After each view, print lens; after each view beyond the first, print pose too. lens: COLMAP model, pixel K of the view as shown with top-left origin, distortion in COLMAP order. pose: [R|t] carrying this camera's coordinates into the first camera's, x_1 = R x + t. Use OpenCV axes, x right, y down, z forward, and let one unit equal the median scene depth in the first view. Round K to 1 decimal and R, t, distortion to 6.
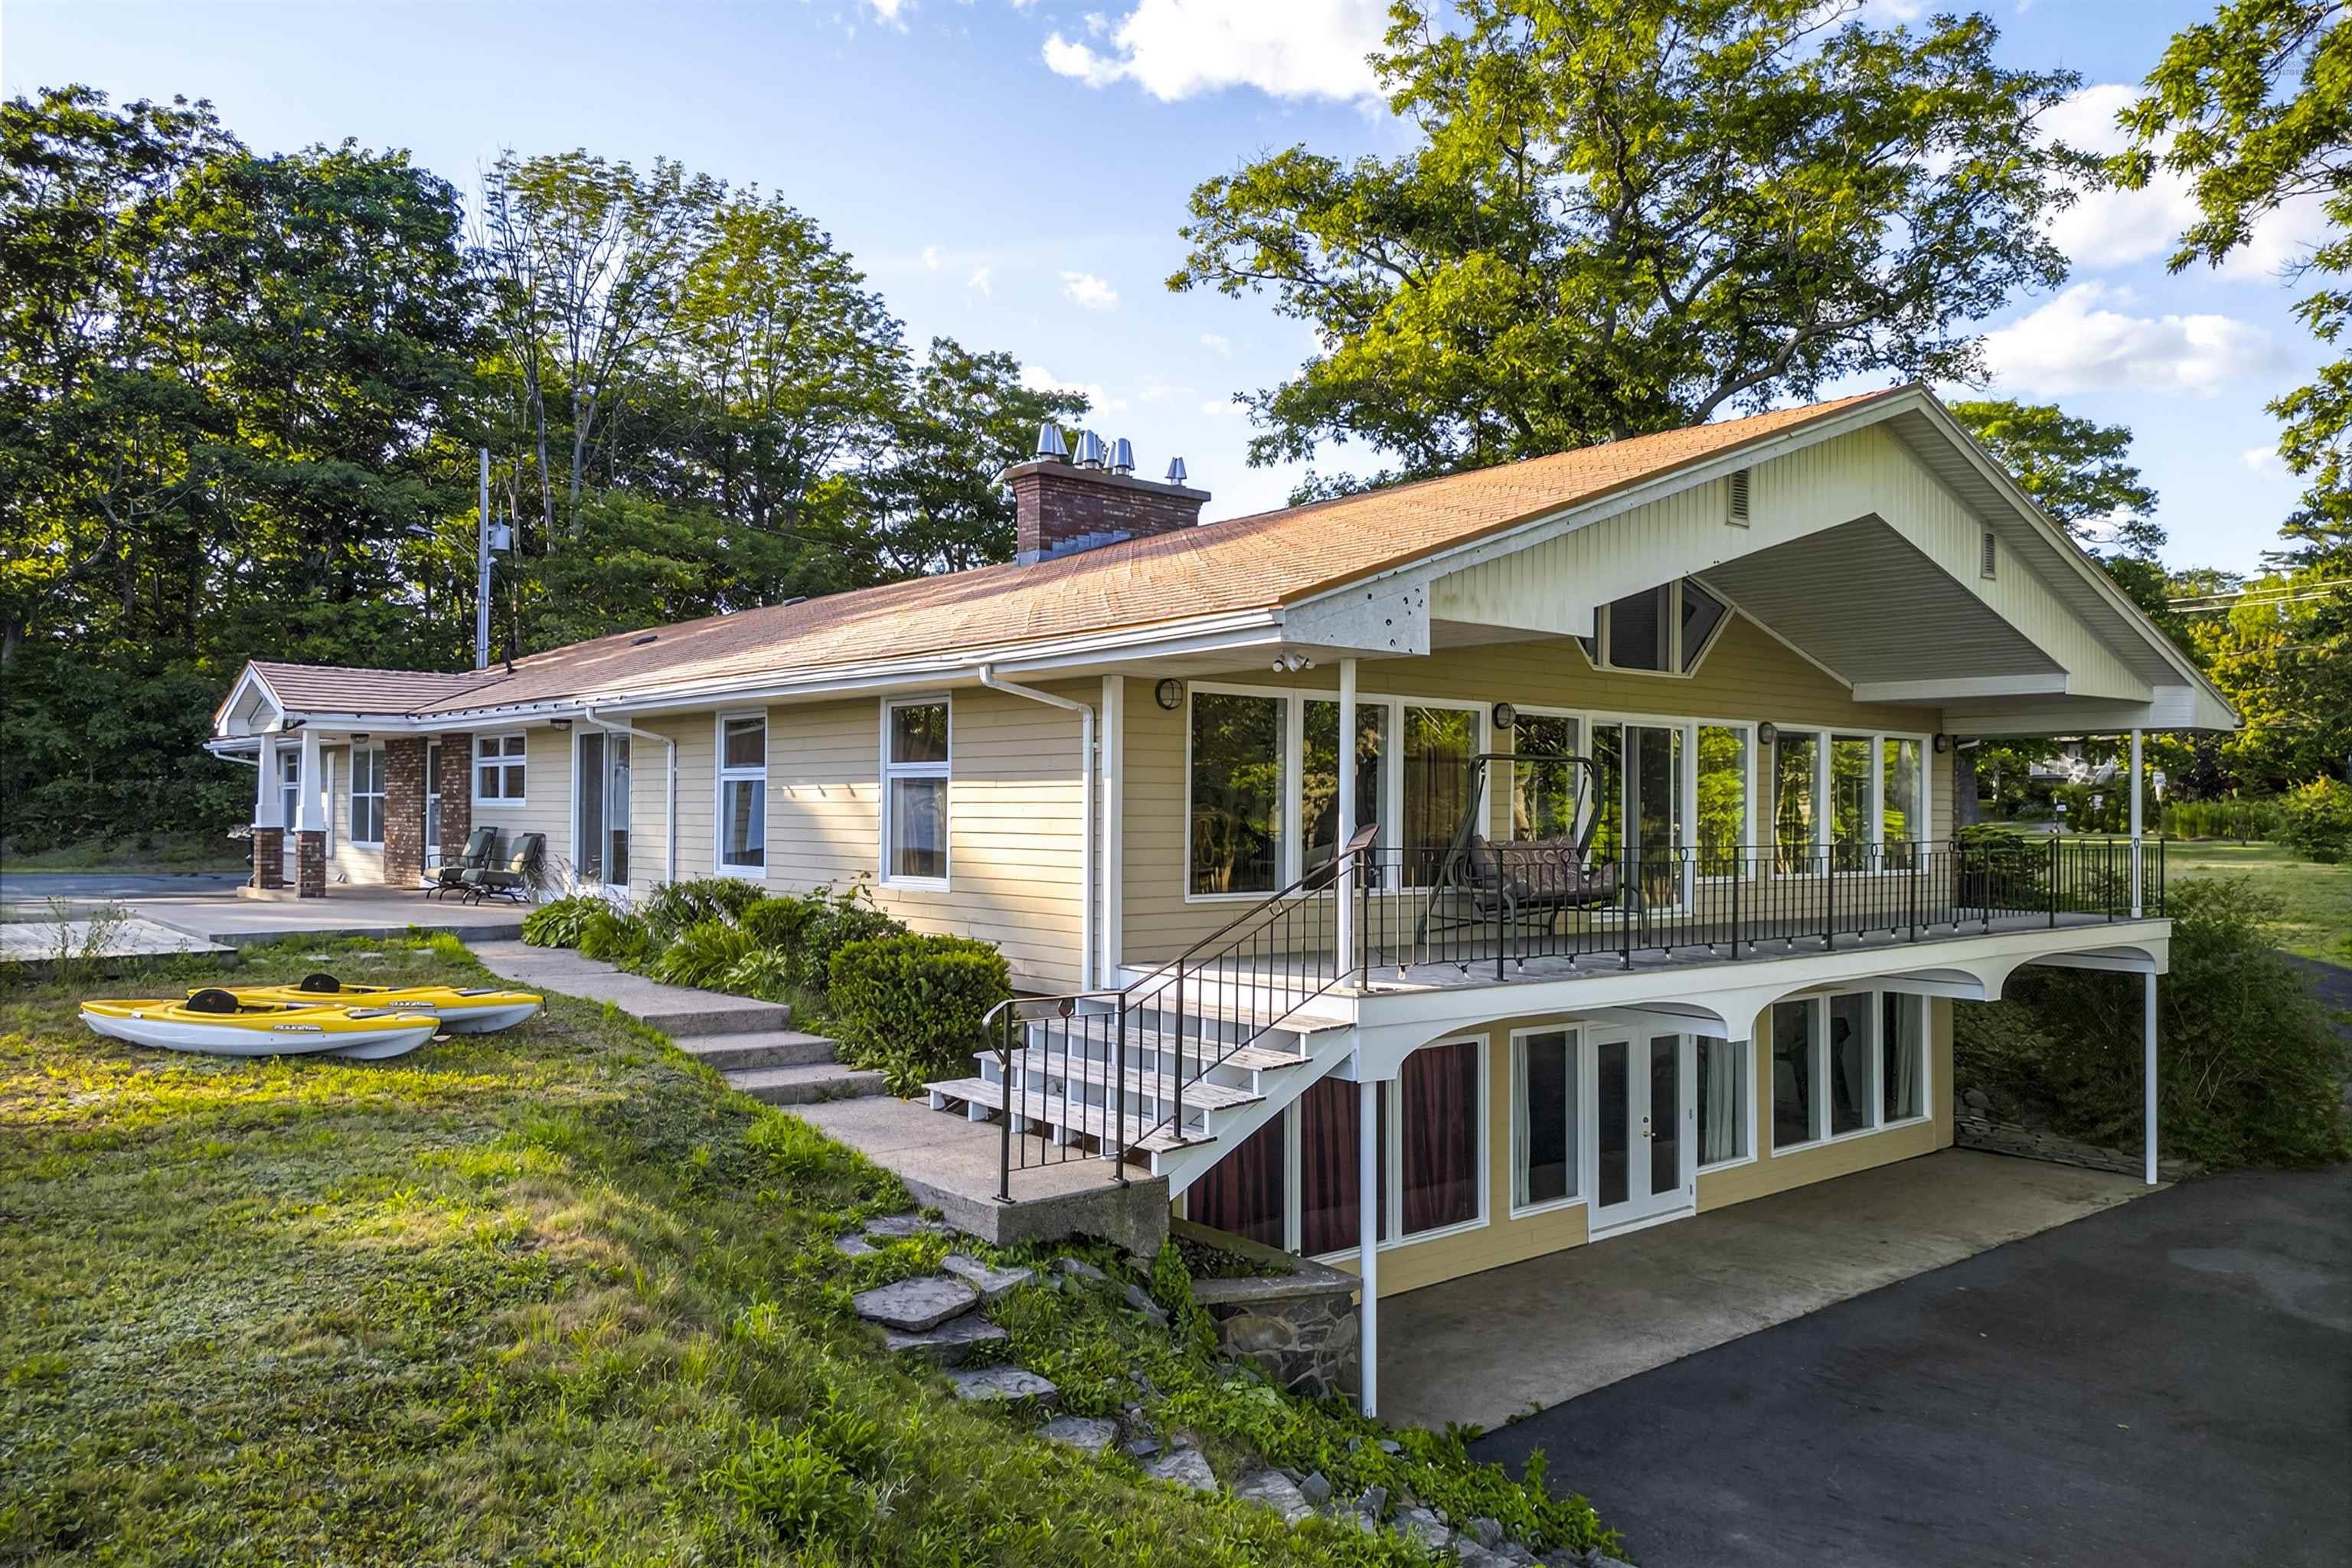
lens RADIAL K [[1650.4, 0, 1176.0], [0, 1650.4, 784.0], [0, 0, 1]] dist [0.059159, -0.063009]
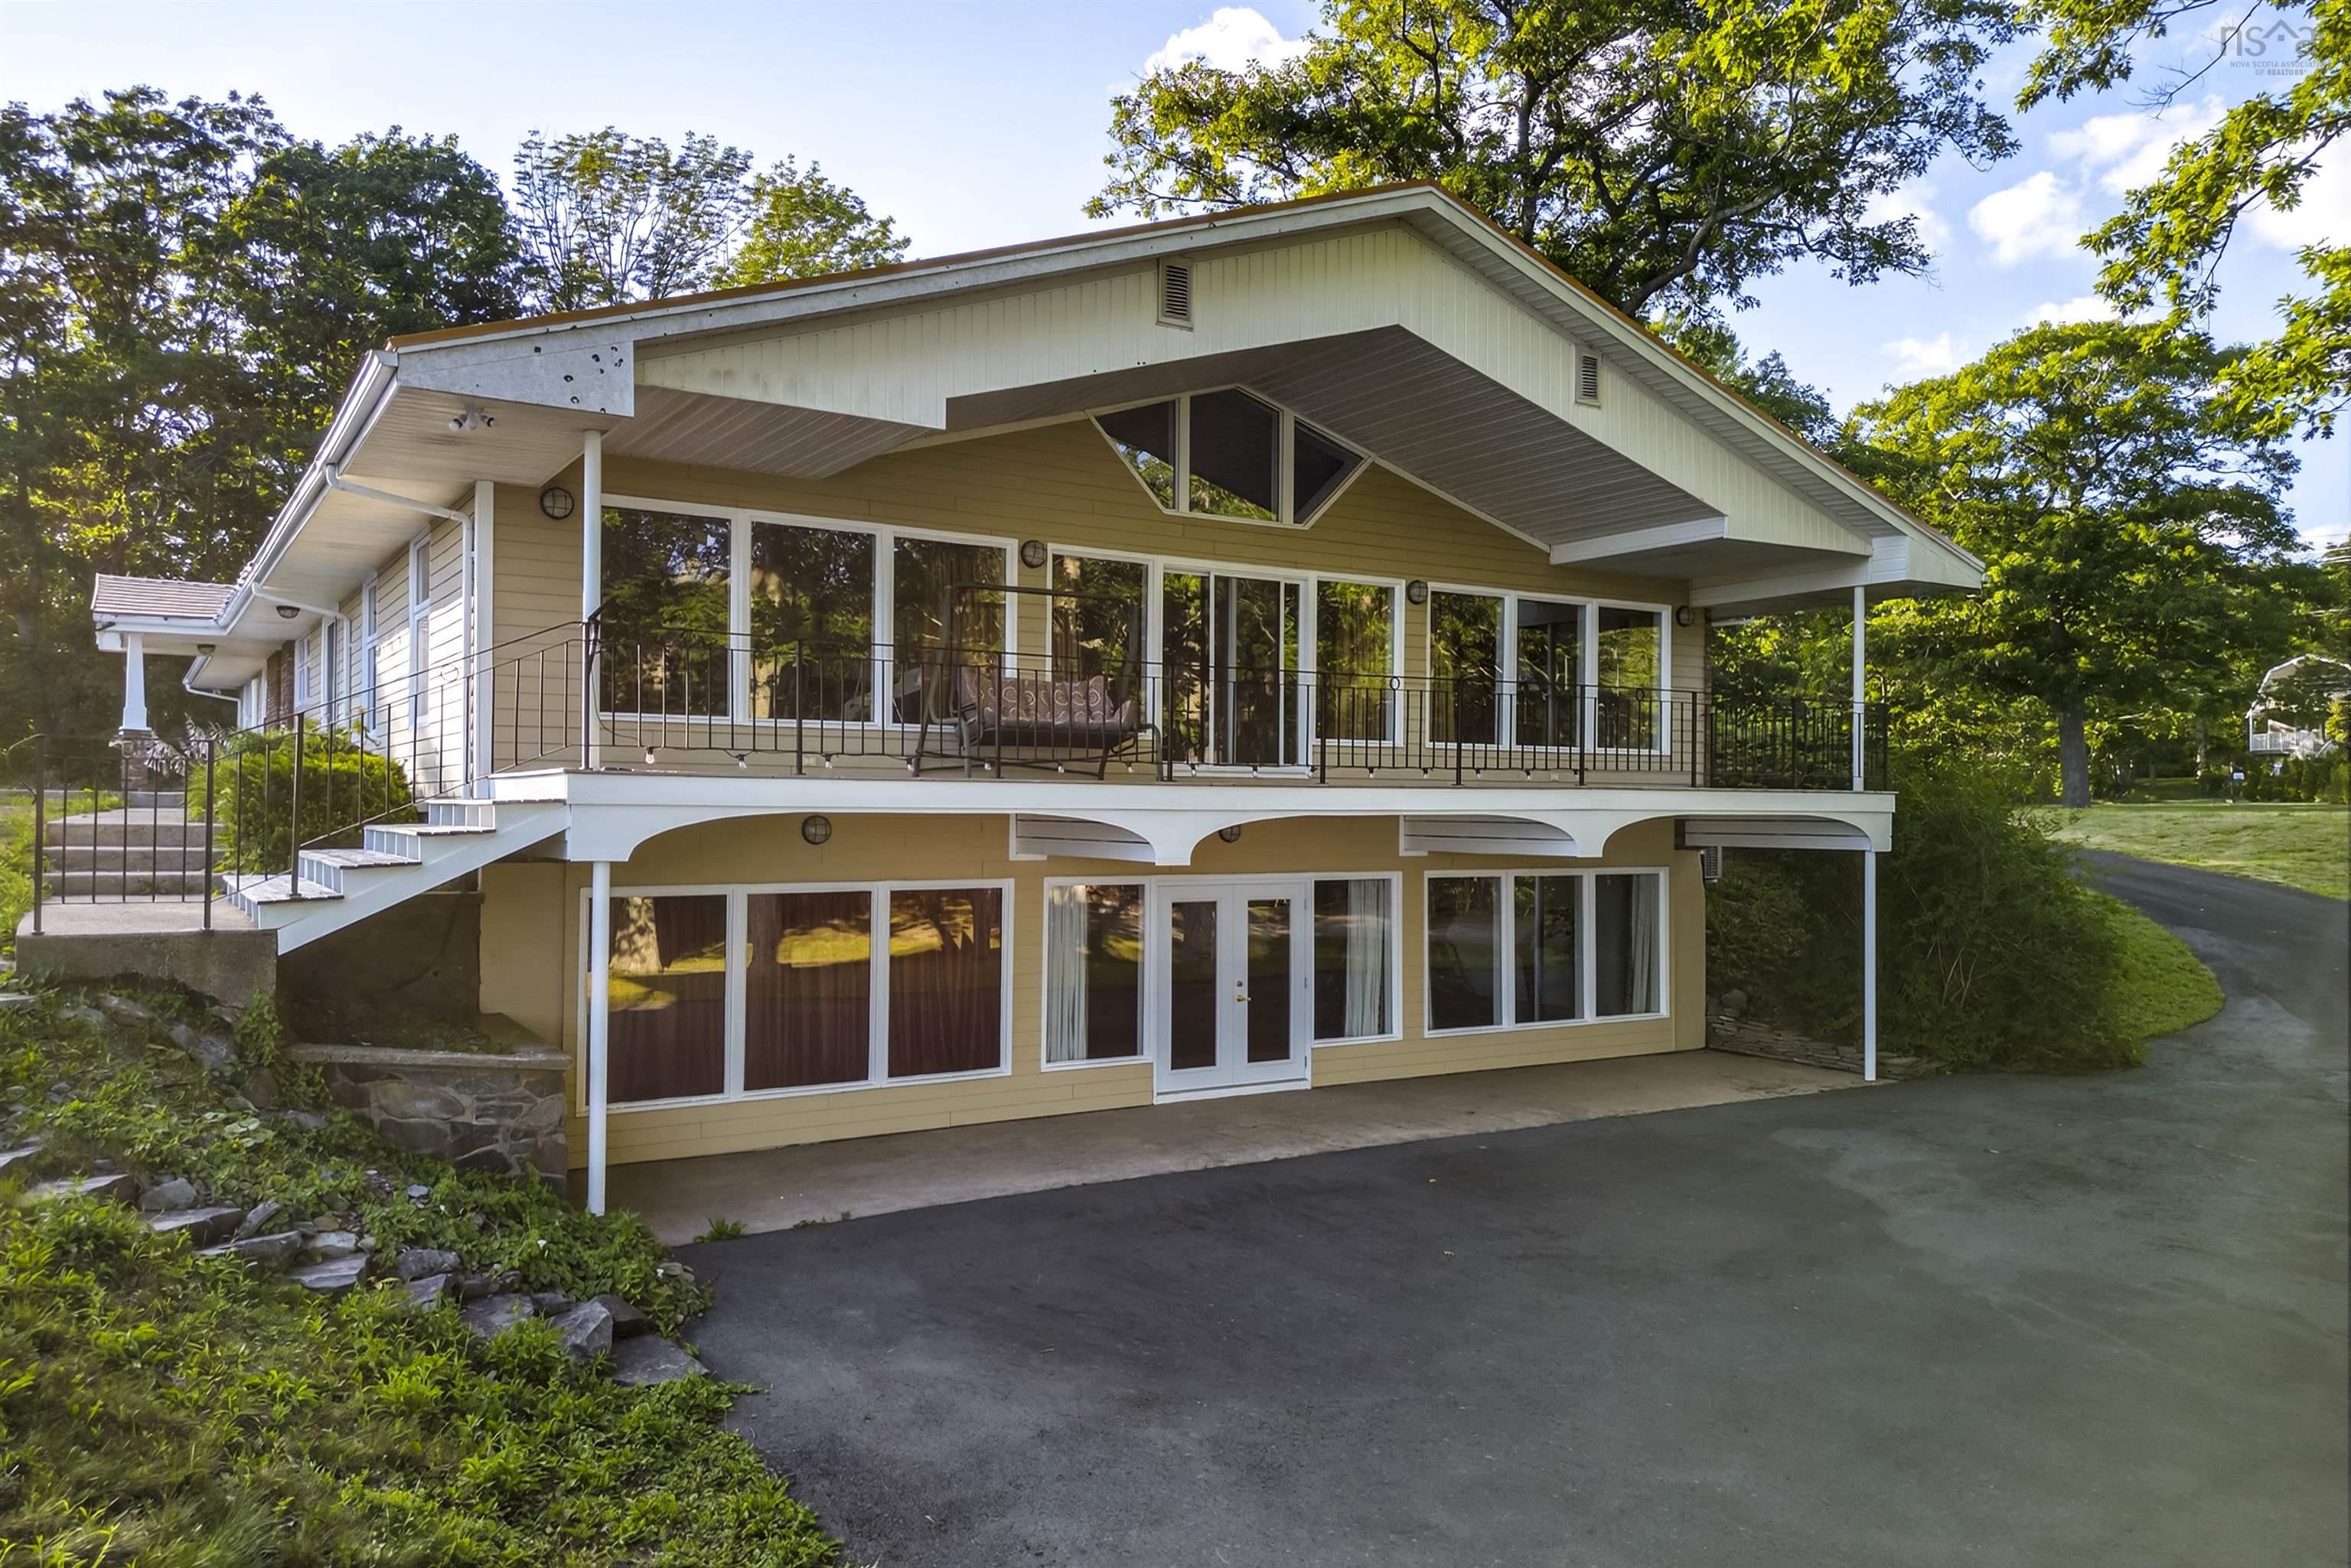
lens RADIAL K [[1642.2, 0, 1170.7], [0, 1642.2, 791.1], [0, 0, 1]] dist [0.062121, -0.058638]
pose [[0.990508, -0.002208, -0.137441, 0.288982], [0.002860, 0.999986, 0.004546, 0.065957], [0.137429, -0.004895, 0.990500, 0.039154]]
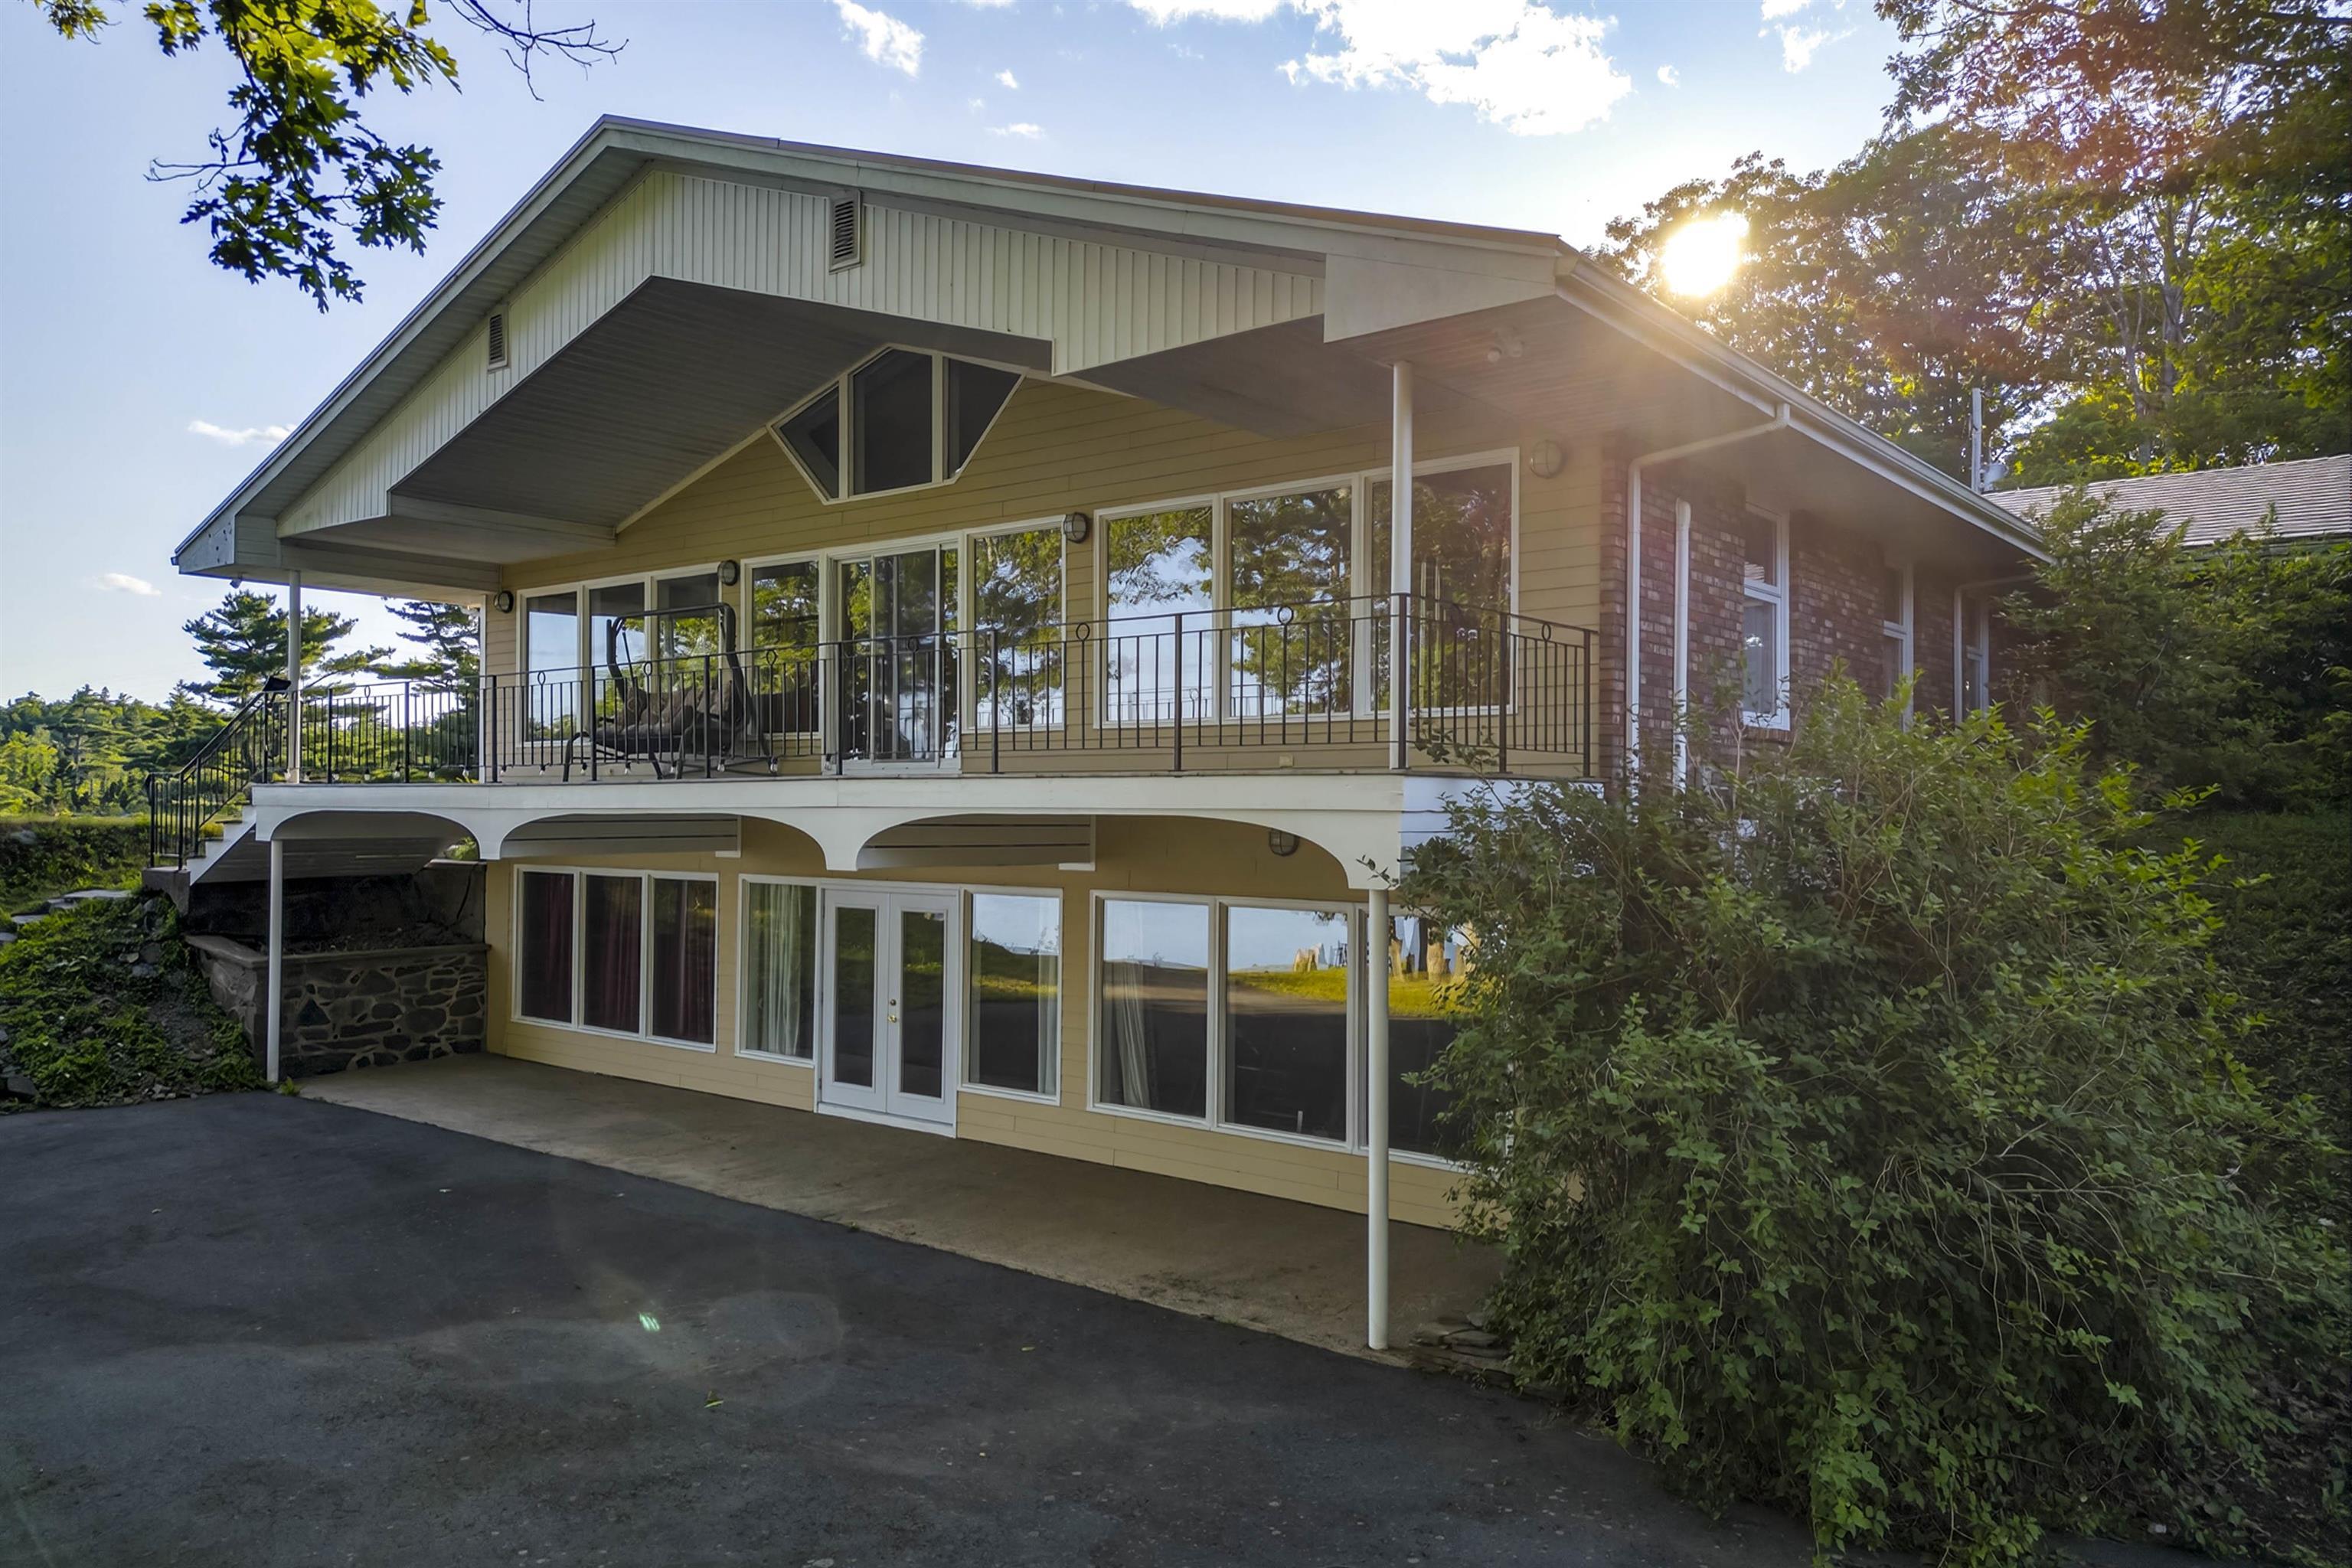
lens RADIAL K [[1642.9, 0, 1171.2], [0, 1642.9, 791.1], [0, 0, 1]] dist [0.062121, -0.058638]
pose [[0.191423, -0.015747, -0.981381, 0.899185], [0.005587, 0.999873, -0.014954, 0.080509], [0.981492, -0.002620, 0.191487, 0.755138]]
